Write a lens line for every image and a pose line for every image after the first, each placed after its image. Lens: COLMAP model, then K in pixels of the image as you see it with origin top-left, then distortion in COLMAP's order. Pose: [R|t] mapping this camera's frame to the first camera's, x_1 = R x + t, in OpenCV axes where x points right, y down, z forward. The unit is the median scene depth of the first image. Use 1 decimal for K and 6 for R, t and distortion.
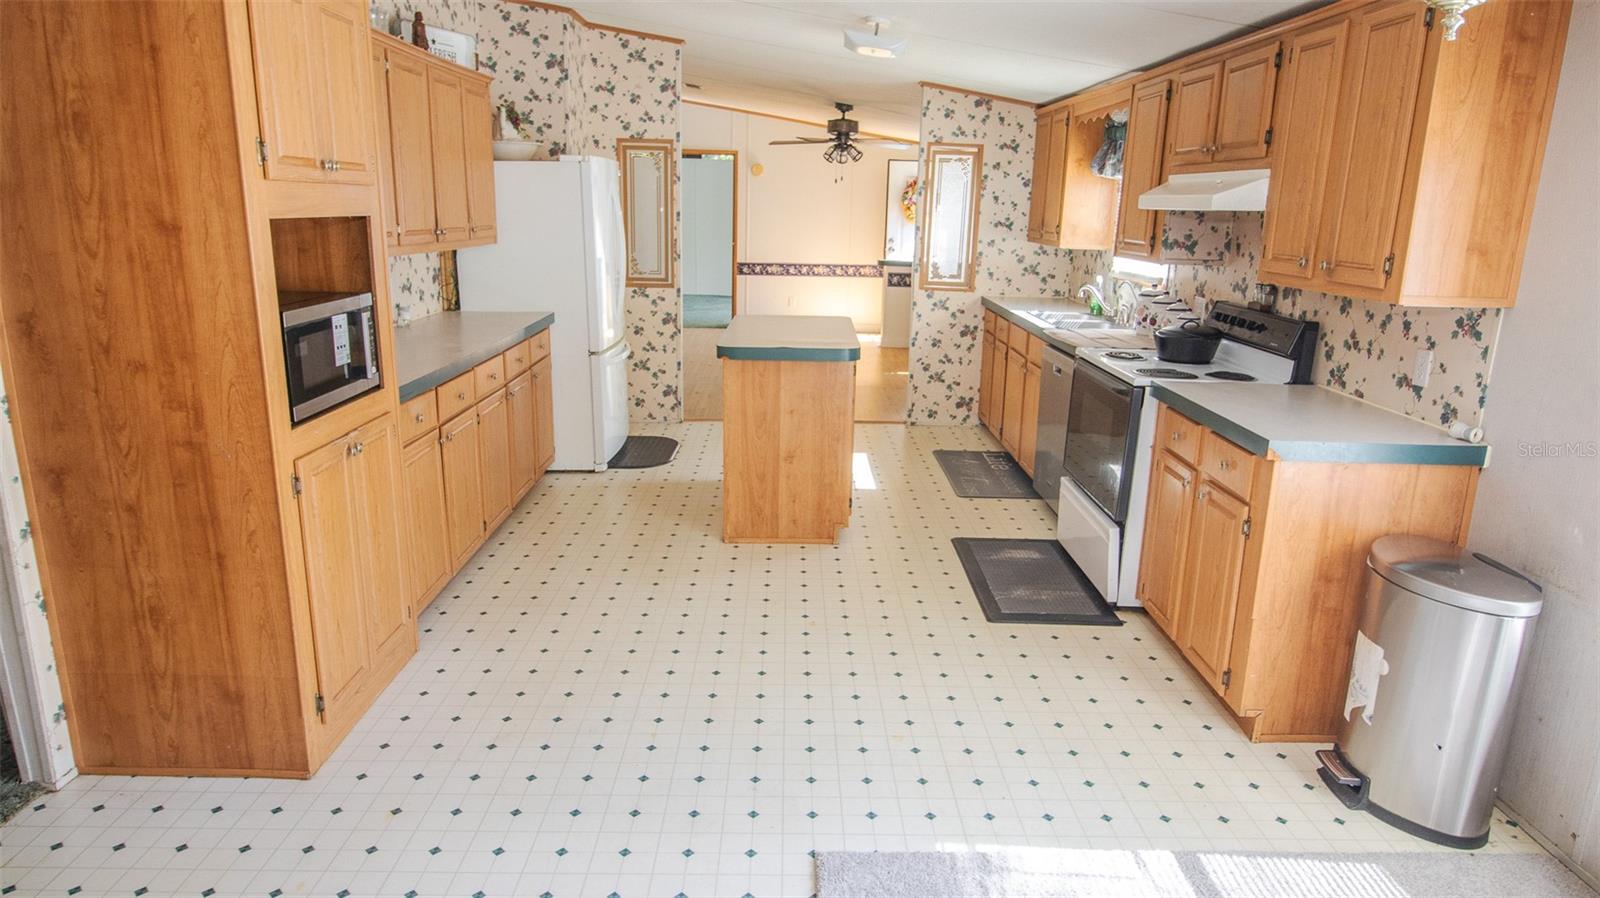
lens RADIAL K [[965.5, 0, 805.0], [0, 965.5, 442.3], [0, 0, 1]] dist [0.003461, -0.006597]
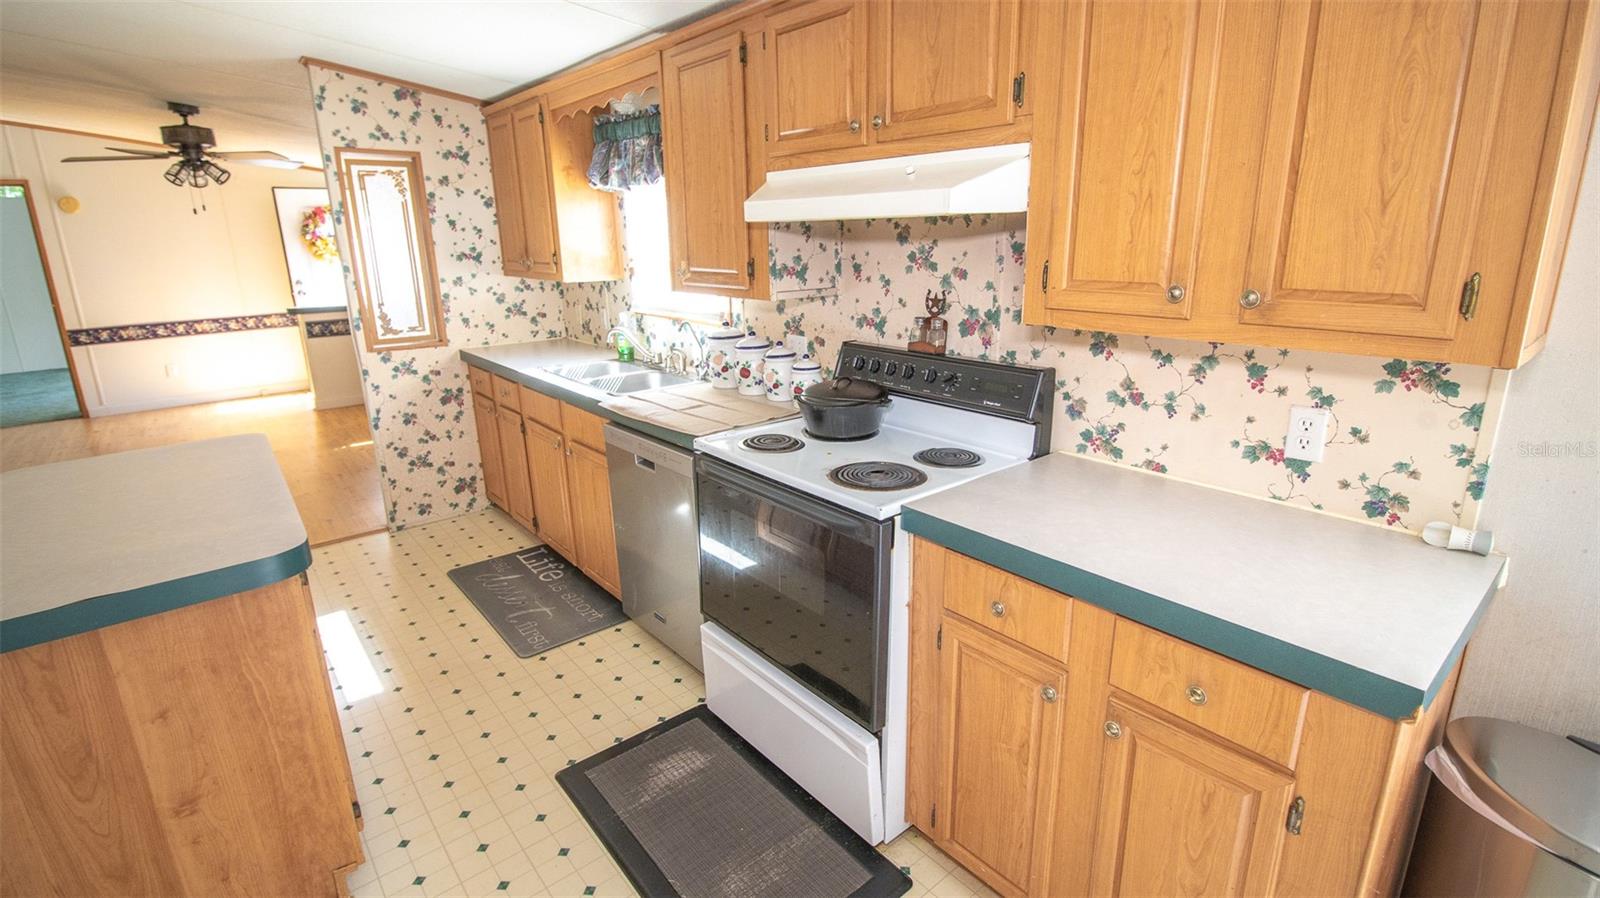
lens RADIAL K [[743.1, 0, 803.9], [0, 743.1, 439.0], [0, 0, 1]] dist [0.001369, -0.013556]
pose [[0.774351, -0.205826, 0.598345, 0.043794], [0.188347, 0.977729, 0.092581, -0.150925], [-0.604075, 0.041006, 0.795872, 0.641211]]
